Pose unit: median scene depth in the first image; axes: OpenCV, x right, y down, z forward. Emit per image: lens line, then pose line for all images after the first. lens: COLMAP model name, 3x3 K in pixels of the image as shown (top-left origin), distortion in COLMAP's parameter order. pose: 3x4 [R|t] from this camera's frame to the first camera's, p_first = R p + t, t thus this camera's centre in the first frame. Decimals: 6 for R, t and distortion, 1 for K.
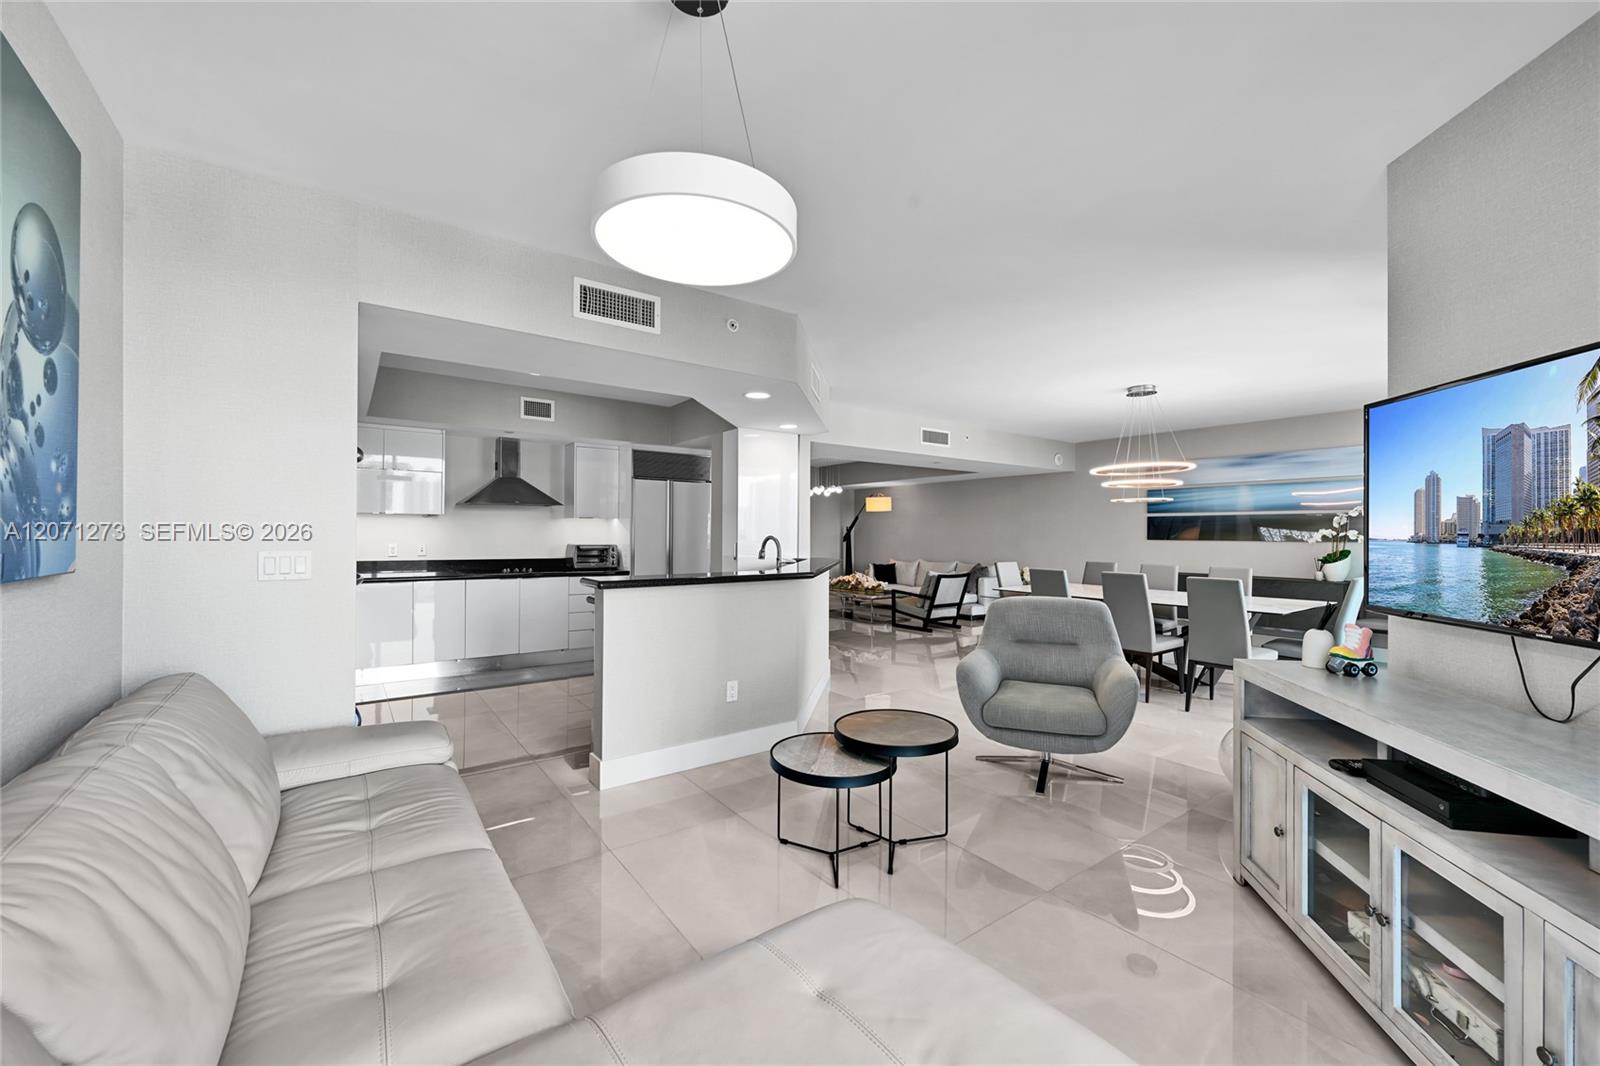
lens RADIAL K [[634.4, 0, 795.1], [0, 634.4, 527.9], [0, 0, 1]] dist [-0.001988, -0.000318]
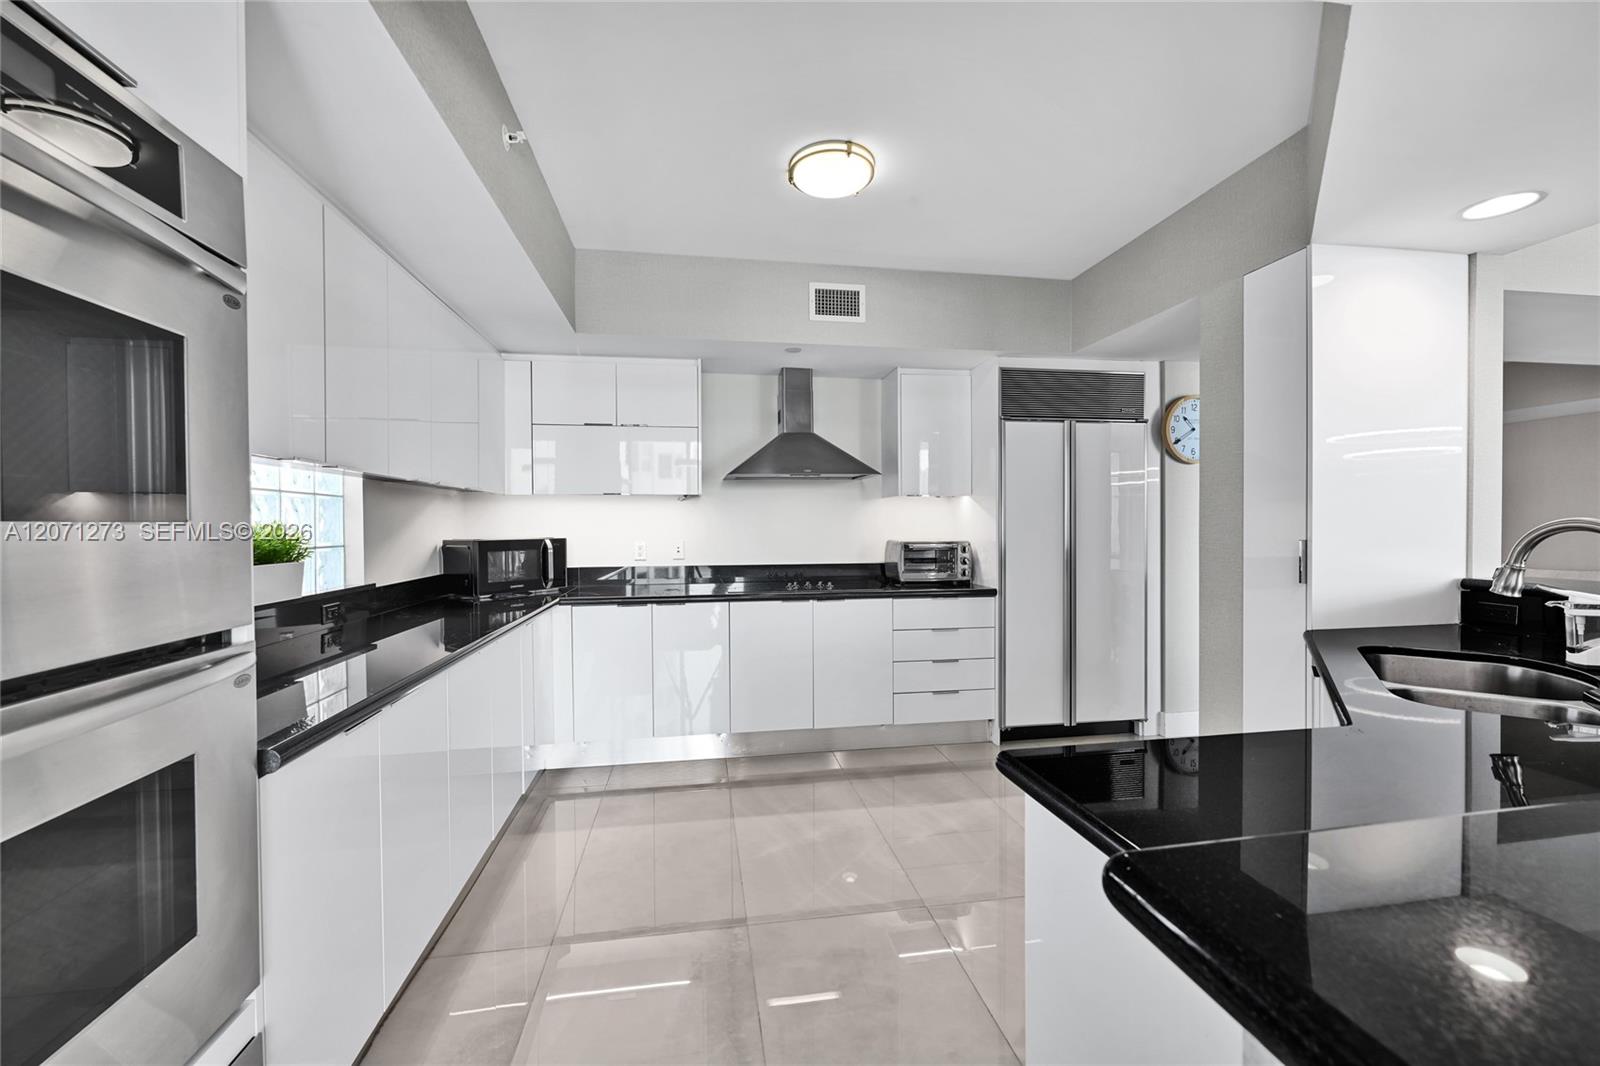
lens RADIAL K [[634.4, 0, 800.1], [0, 634.4, 535.4], [0, 0, 1]] dist [-0.001988, -0.000318]
pose [[0.894972, -0.007432, -0.446061, -0.168461], [0.015662, 0.999768, 0.014766, 0.010533], [0.445848, -0.020201, 0.894881, 0.431945]]
